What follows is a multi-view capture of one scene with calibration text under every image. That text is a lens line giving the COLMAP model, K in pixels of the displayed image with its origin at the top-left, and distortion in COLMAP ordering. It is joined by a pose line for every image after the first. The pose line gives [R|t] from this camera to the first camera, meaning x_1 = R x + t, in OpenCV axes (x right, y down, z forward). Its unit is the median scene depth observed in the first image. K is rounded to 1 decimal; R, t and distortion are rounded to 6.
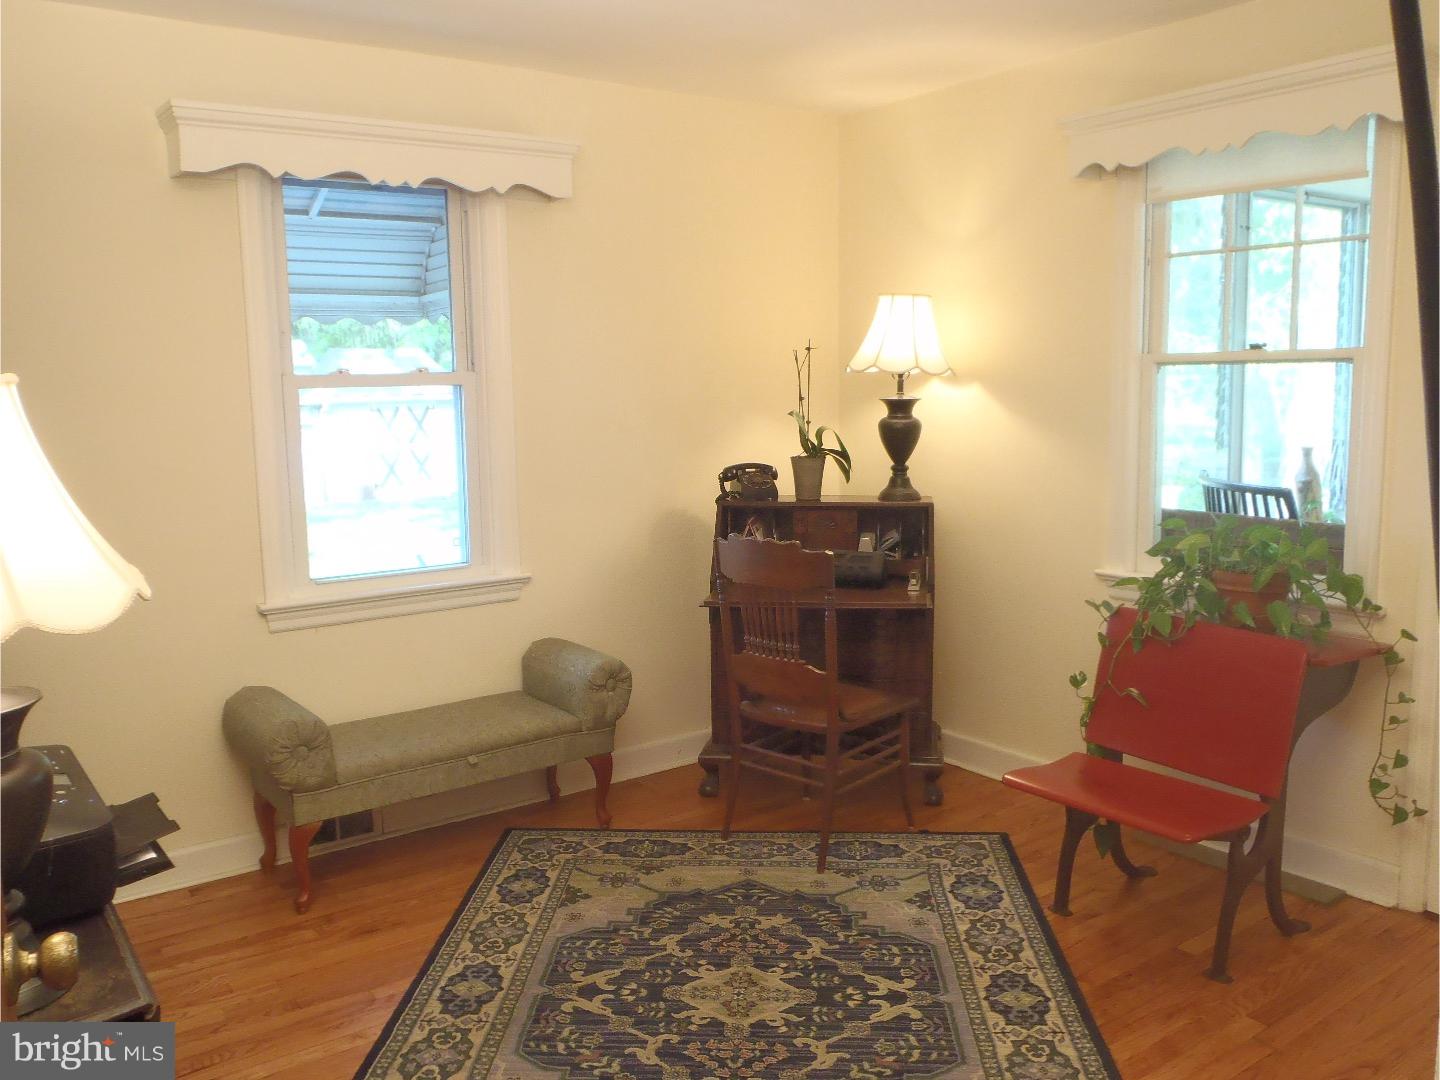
lens RADIAL K [[1194.0, 0, 712.7], [0, 1194.0, 545.1], [0, 0, 1]] dist [-0.035485, 0.010802]
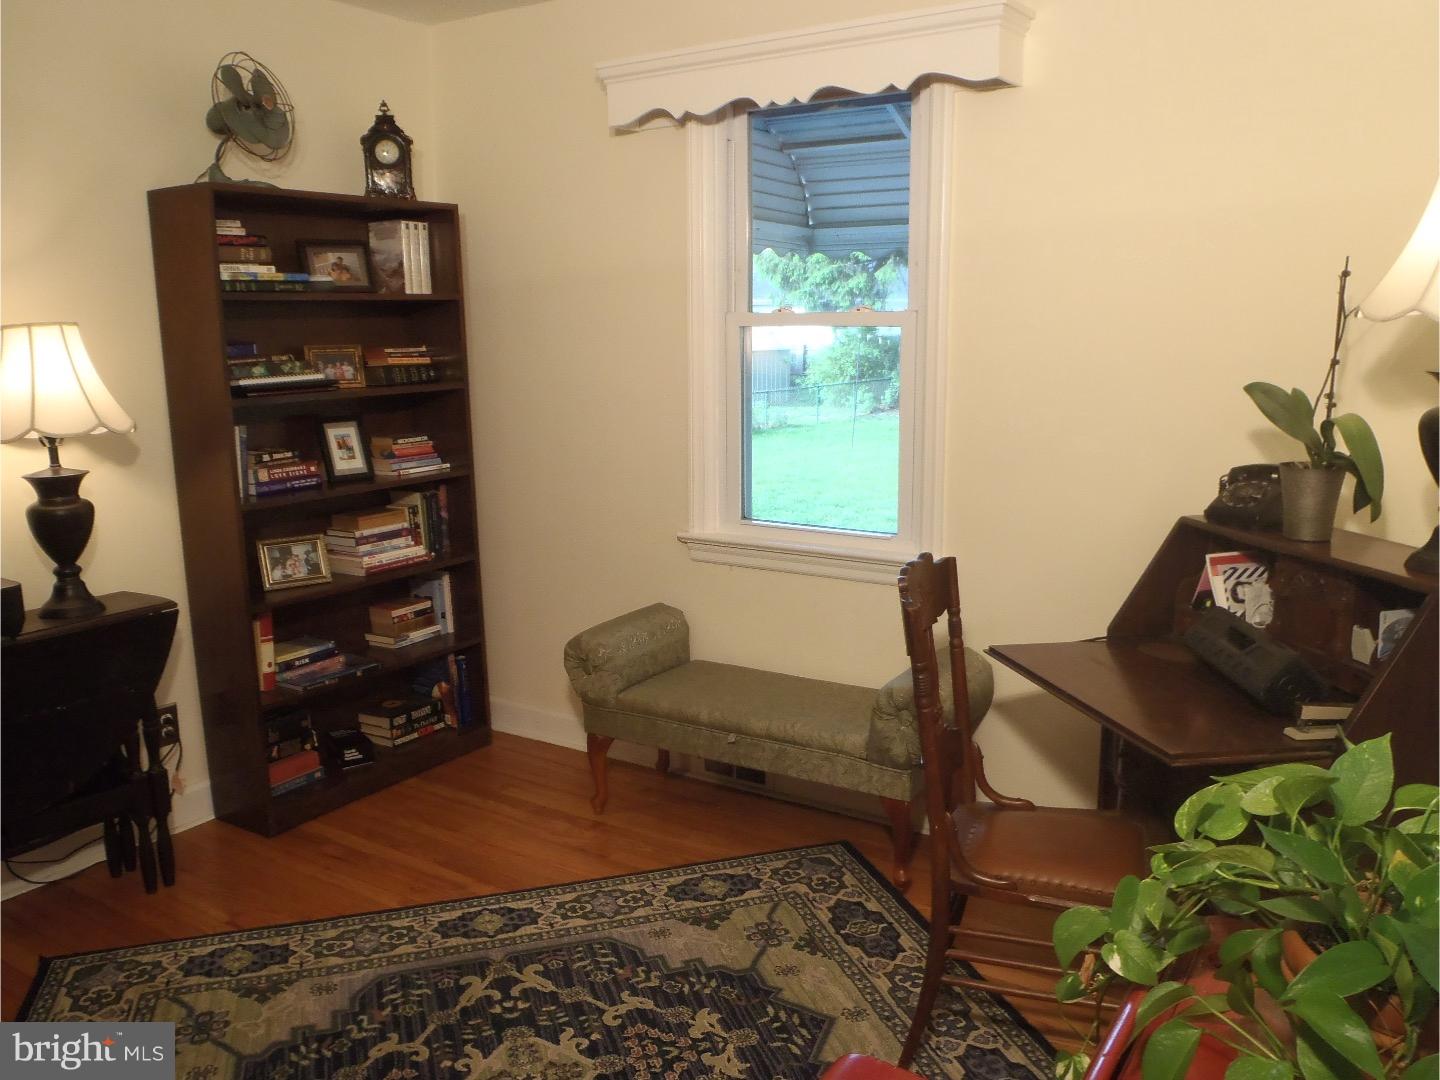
lens RADIAL K [[1194.0, 0, 712.7], [0, 1194.0, 545.1], [0, 0, 1]] dist [-0.035485, 0.010802]
pose [[0.353208, 0.188994, -0.916256, 0.659053], [-0.126413, 0.980042, 0.153419, -0.113726], [0.926965, 0.061638, 0.370050, 0.689024]]
